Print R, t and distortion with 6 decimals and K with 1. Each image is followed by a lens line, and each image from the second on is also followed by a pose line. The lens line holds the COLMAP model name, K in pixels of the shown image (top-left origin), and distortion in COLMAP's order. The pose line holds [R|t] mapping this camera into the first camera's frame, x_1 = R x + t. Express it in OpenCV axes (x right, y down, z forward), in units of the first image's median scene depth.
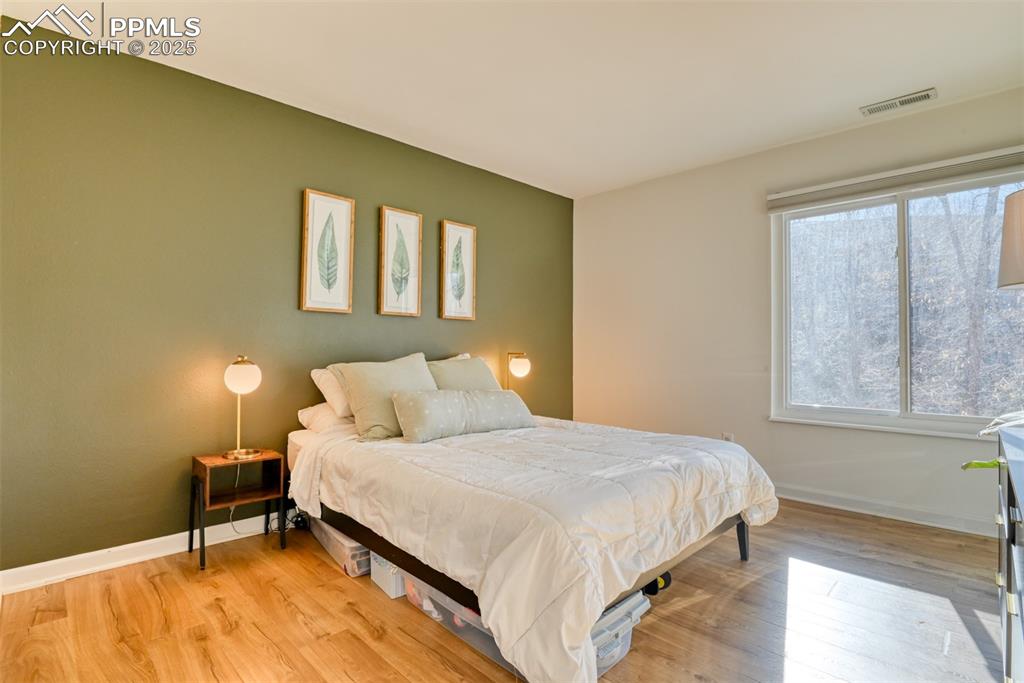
lens RADIAL K [[503.2, 0, 505.2], [0, 503.2, 349.5], [0, 0, 1]] dist [-0.022578, -0.004890]
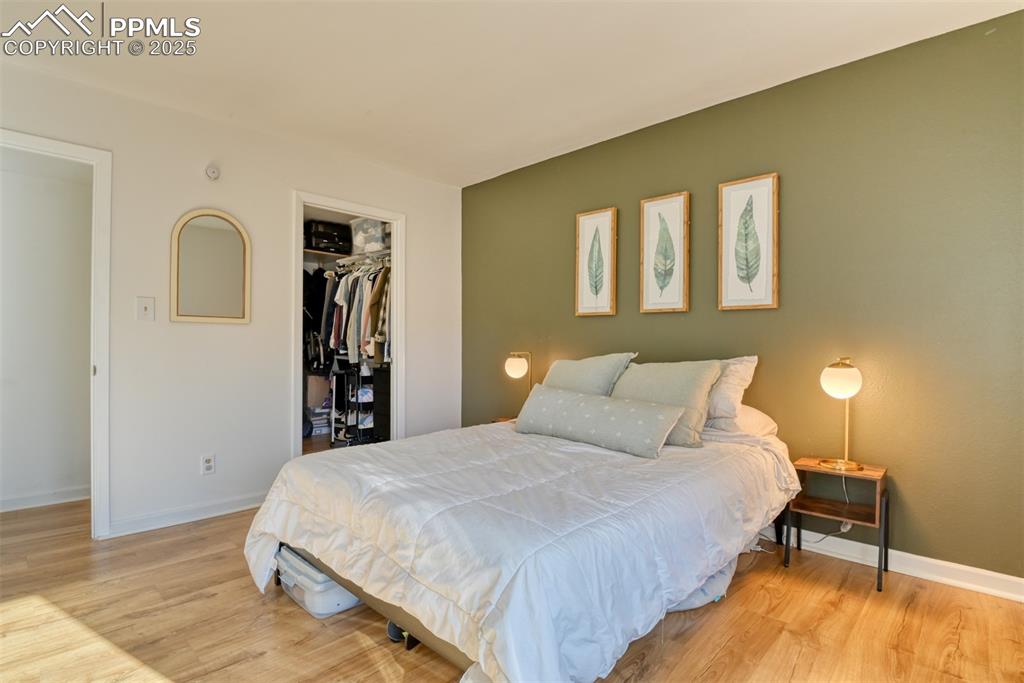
lens RADIAL K [[503.2, 0, 504.4], [0, 503.2, 338.4], [0, 0, 1]] dist [-0.022578, -0.004890]
pose [[0.015560, -0.016415, -0.999744, 0.691102], [-0.011278, 0.999799, -0.016591, -0.002414], [0.999815, 0.011533, 0.015372, 0.701776]]
